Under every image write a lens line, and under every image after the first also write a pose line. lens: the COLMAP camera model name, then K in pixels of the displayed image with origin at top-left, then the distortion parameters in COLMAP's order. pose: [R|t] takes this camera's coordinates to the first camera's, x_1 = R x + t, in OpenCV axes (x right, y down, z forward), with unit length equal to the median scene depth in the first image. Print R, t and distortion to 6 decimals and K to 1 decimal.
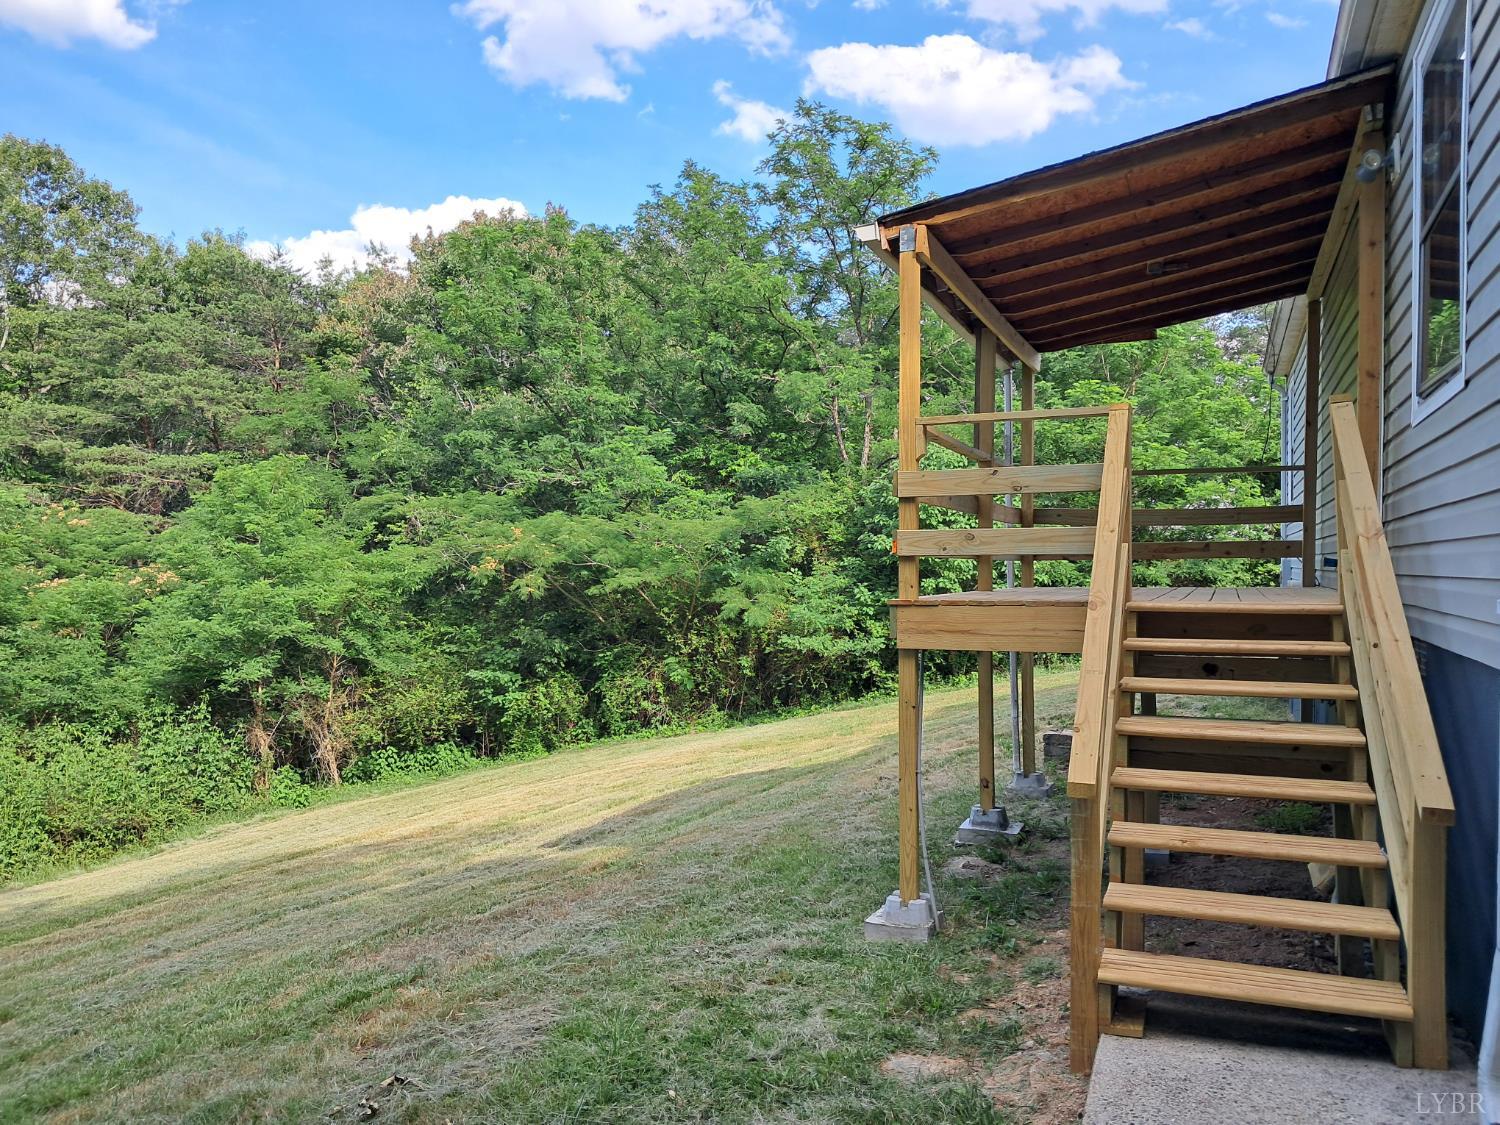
lens RADIAL K [[1158.2, 0, 740.1], [0, 1158.2, 572.7], [0, 0, 1]] dist [0.043199, -0.037585]
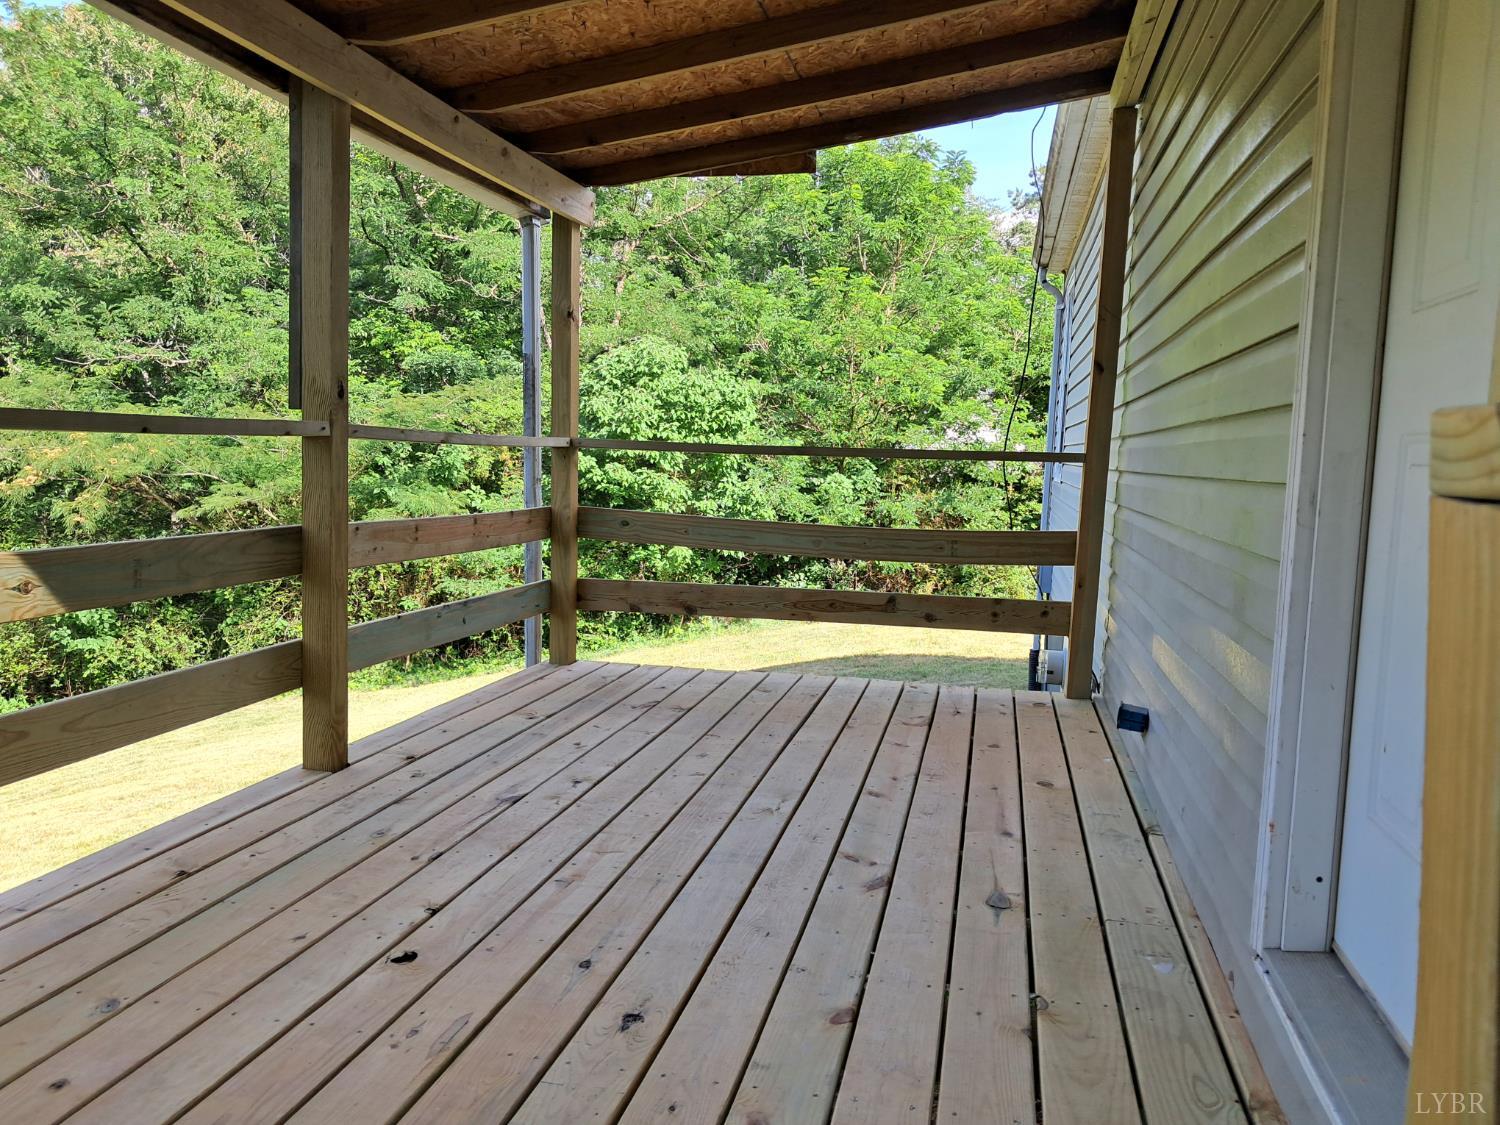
lens RADIAL K [[1158.2, 0, 747.2], [0, 1158.2, 575.4], [0, 0, 1]] dist [0.043199, -0.037585]
pose [[0.983222, 0.012266, 0.181998, 0.091294], [-0.031156, 0.994368, 0.101298, -0.031127], [-0.179730, -0.105268, 0.978067, 0.193994]]
